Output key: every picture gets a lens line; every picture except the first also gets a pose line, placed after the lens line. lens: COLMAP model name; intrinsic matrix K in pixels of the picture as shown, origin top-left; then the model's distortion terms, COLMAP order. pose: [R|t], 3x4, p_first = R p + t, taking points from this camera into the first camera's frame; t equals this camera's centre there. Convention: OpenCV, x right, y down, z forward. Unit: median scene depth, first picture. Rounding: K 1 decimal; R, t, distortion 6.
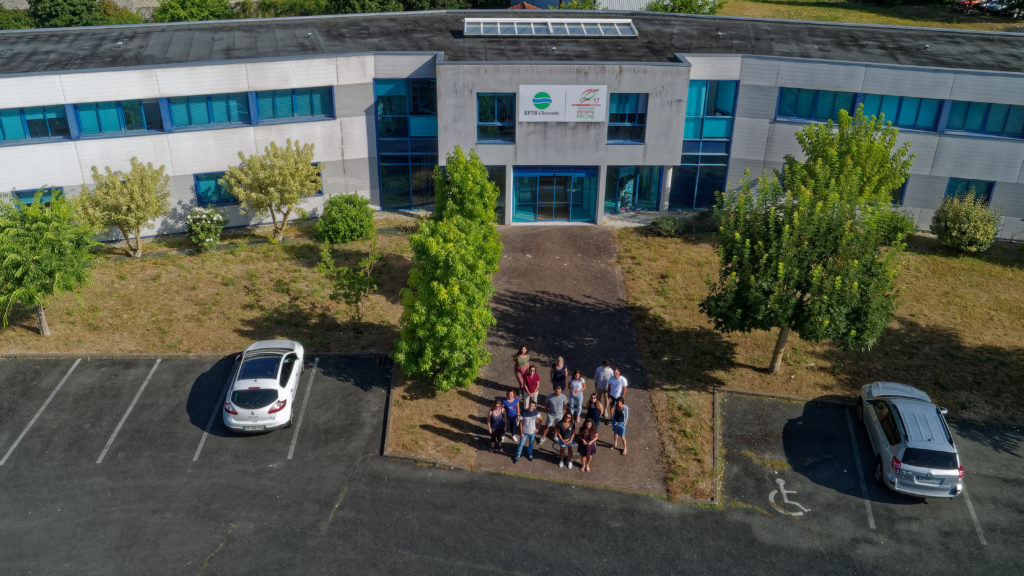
lens RADIAL K [[922.0, 0, 512.0], [0, 922.0, 288.0], [0, 0, 1]] dist [-0.016883, 0.011379]
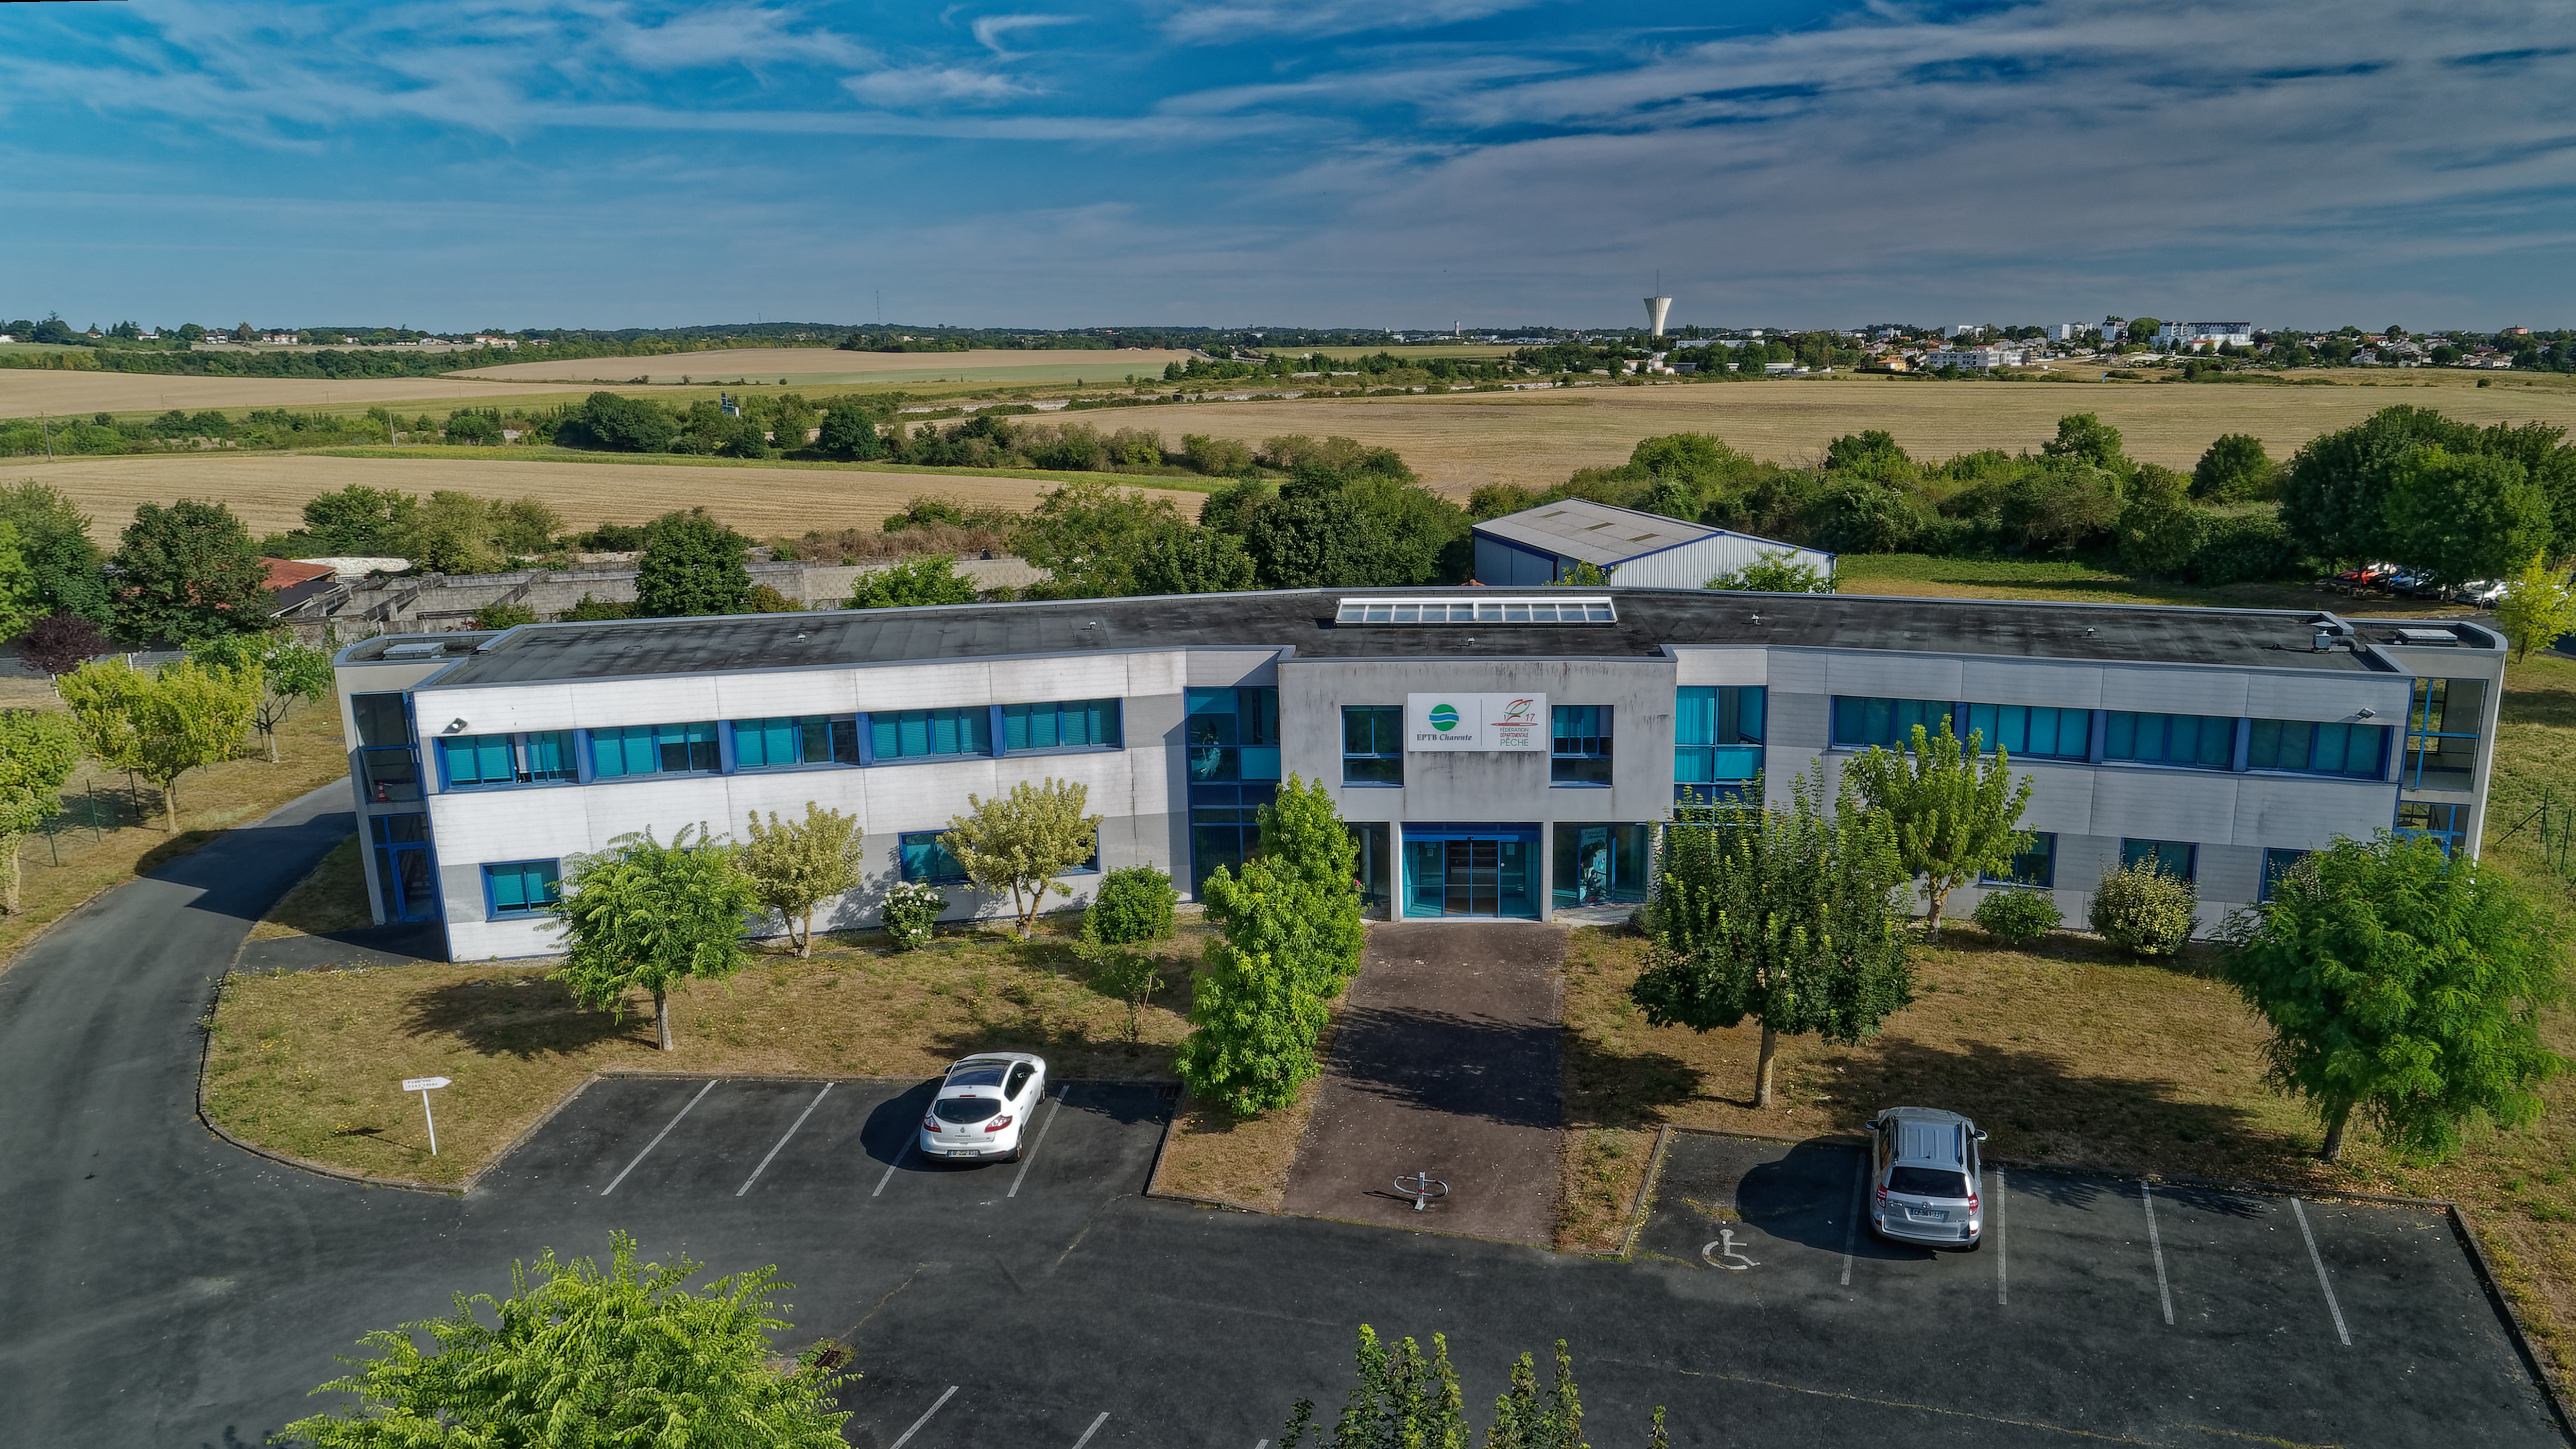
lens RADIAL K [[1694.1, 0, 1288.0], [0, 1694.1, 724.5], [0, 0, 1]] dist [-0.002282, 0.000193]
pose [[0.994649, -0.000465, -0.103316, 0.052856], [-0.022106, 0.975874, -0.217213, 0.064221], [0.100924, 0.218335, 0.970641, -0.156581]]
